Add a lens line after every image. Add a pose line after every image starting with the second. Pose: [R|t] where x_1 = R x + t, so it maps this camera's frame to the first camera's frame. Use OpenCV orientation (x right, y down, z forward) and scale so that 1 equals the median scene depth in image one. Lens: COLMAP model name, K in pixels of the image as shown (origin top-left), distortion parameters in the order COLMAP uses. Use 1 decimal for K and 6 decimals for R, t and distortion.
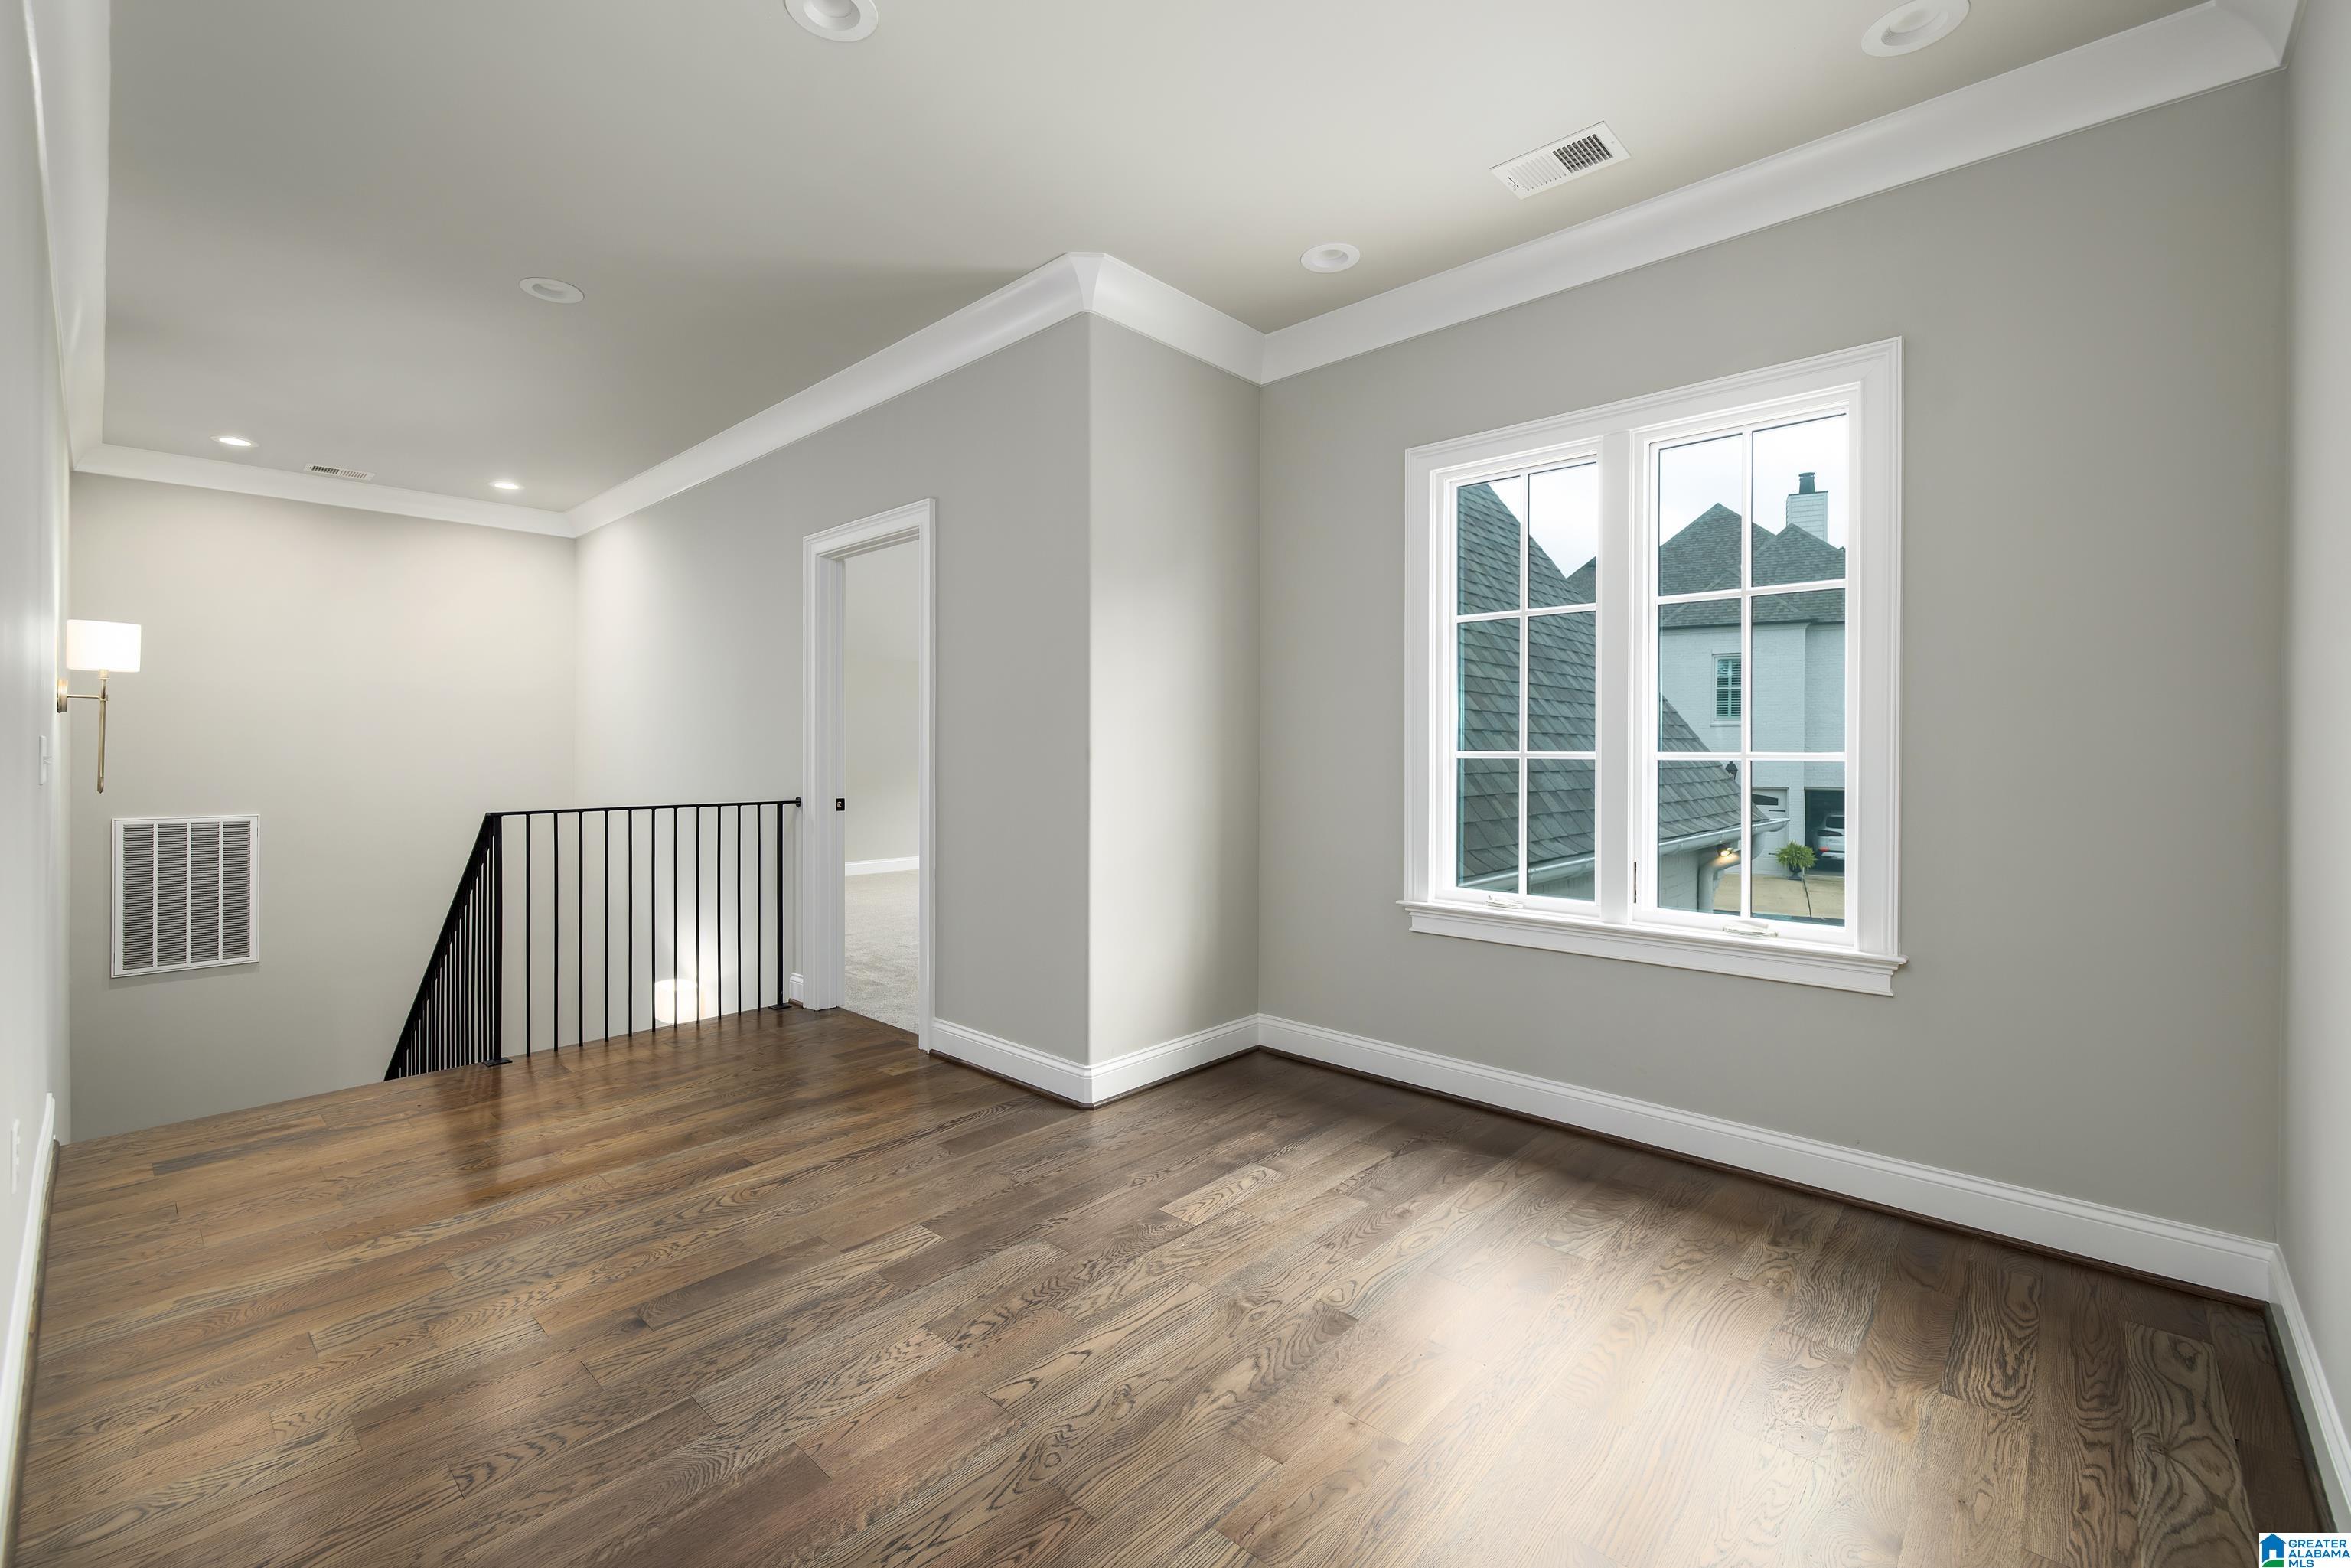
lens RADIAL K [[990.7, 0, 1154.8], [0, 990.7, 765.7], [0, 0, 1]] dist [-0.005111, -0.000765]
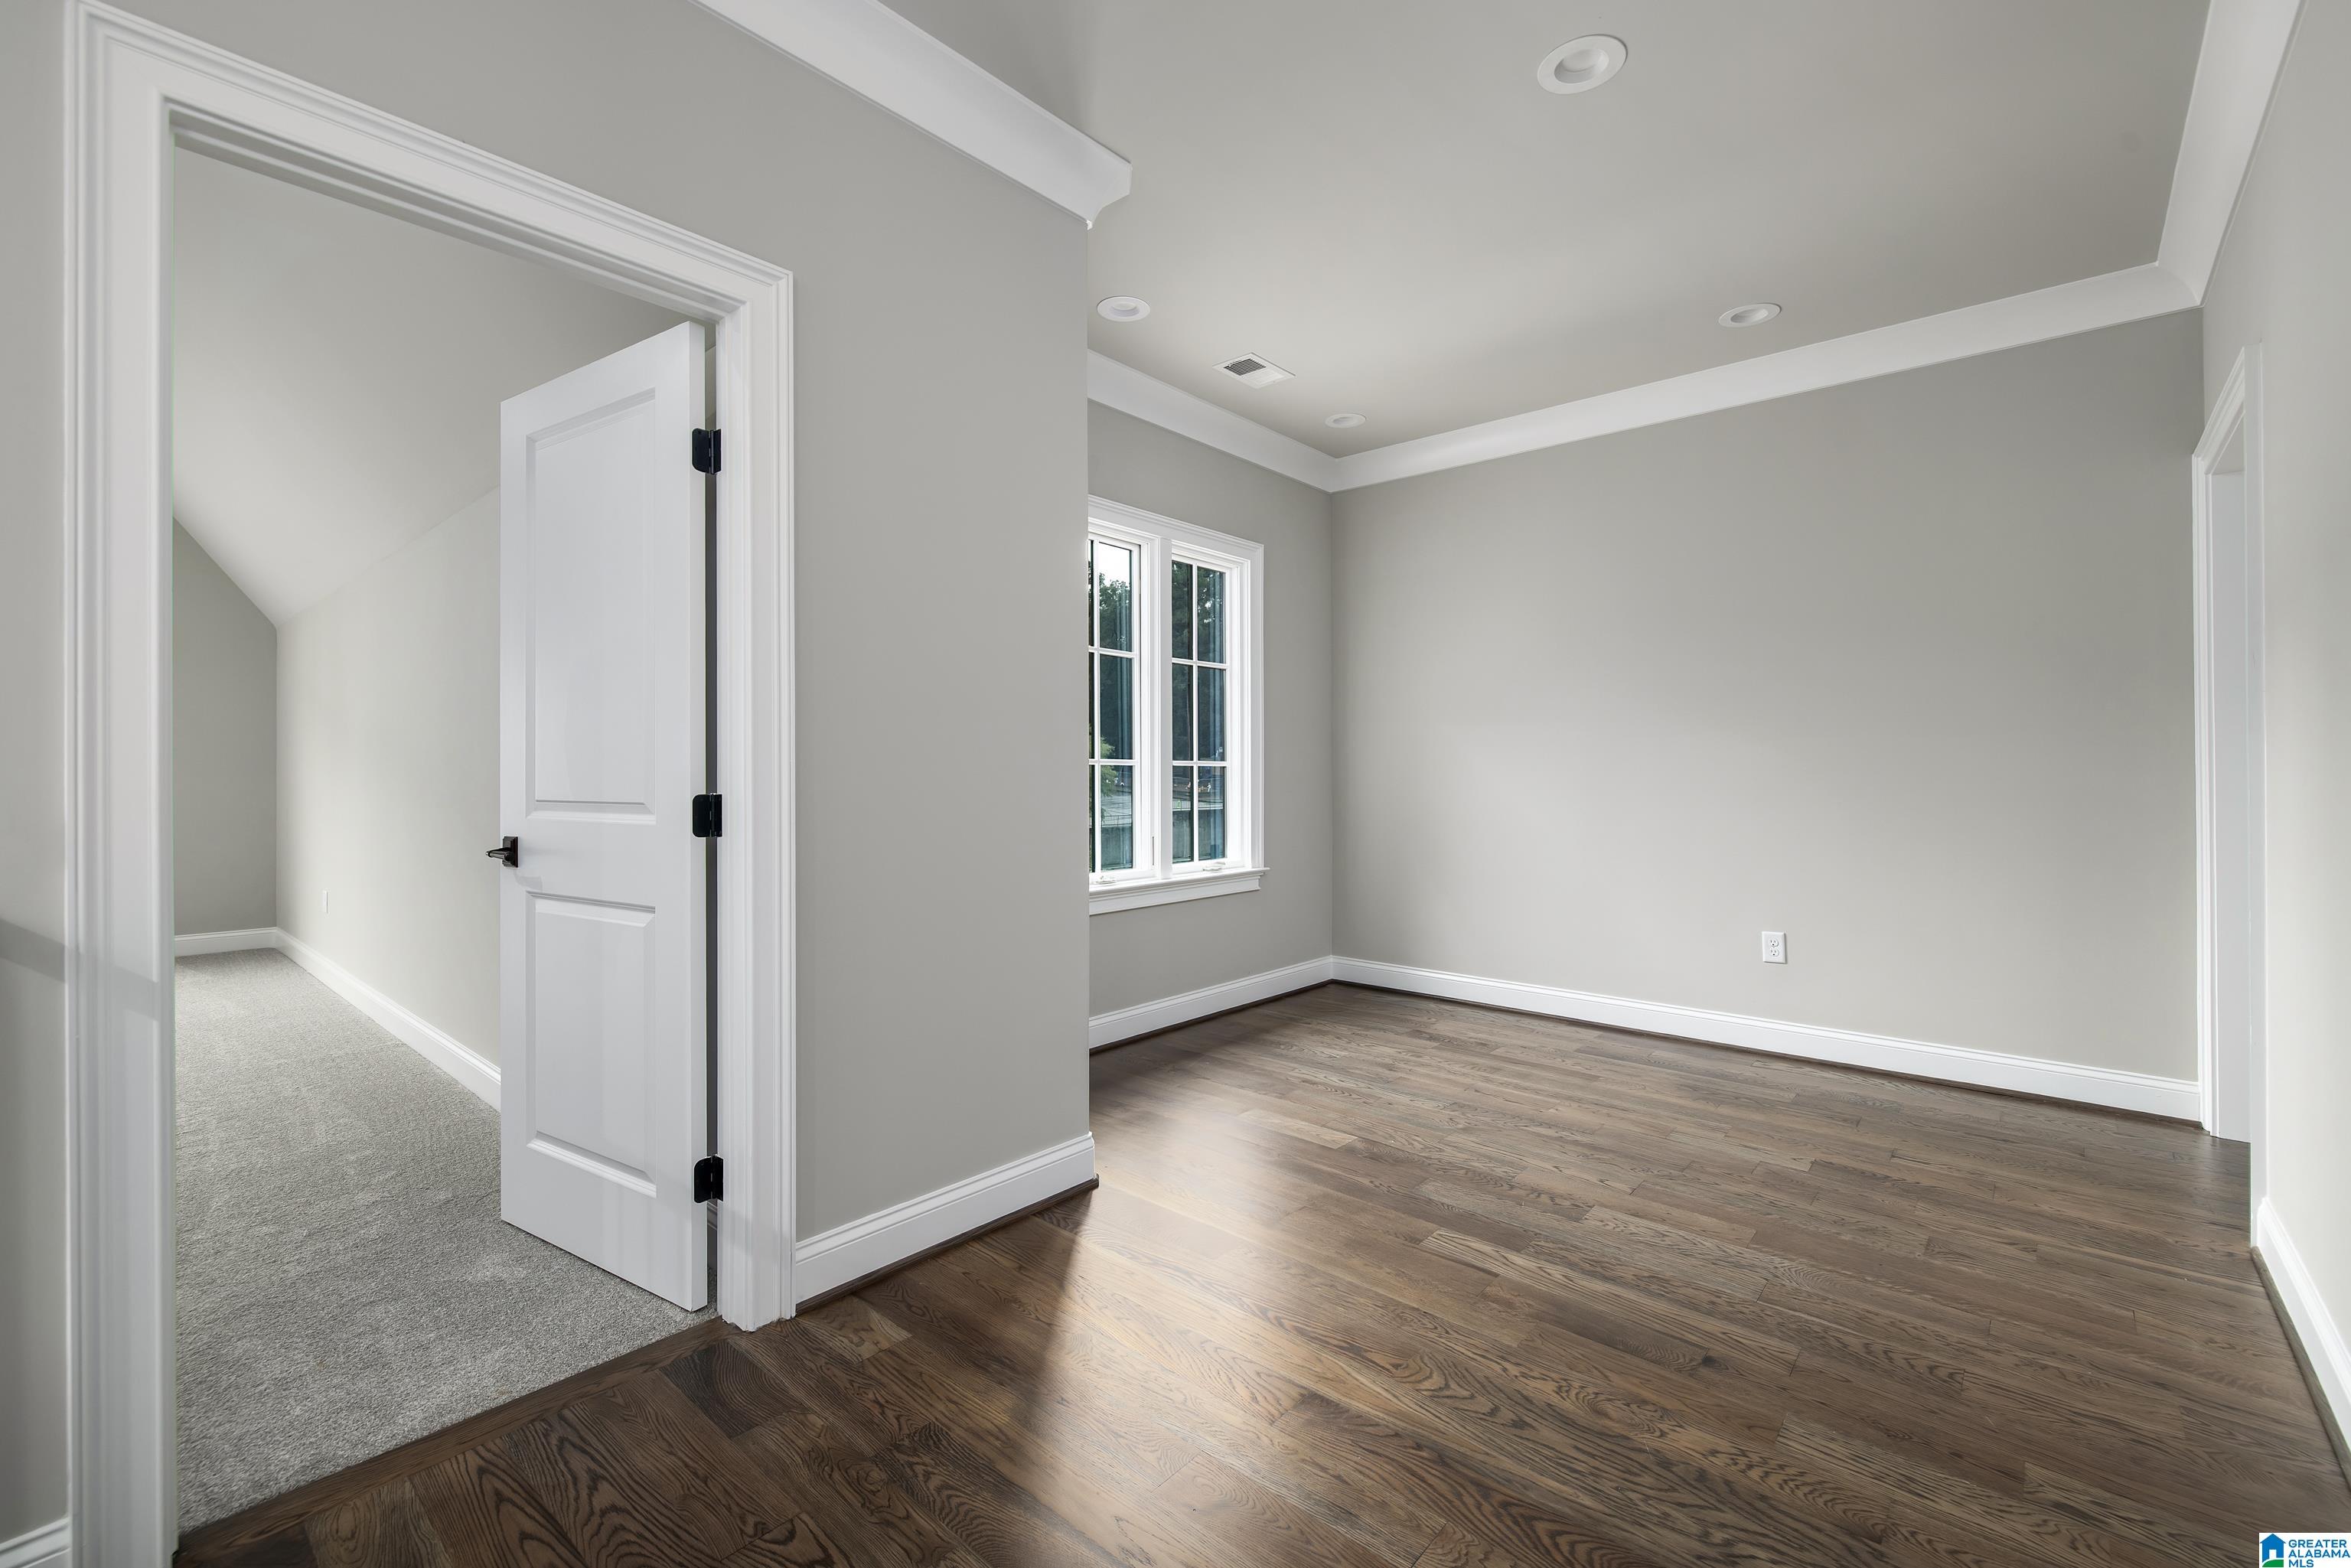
lens RADIAL K [[990.7, 0, 1160.6], [0, 990.7, 772.5], [0, 0, 1]] dist [-0.005111, -0.000765]
pose [[-0.014953, -0.004850, 0.999876, -1.351871], [0.017587, 0.999832, 0.005113, -0.003878], [-0.999734, 0.017661, -0.014865, 1.425920]]
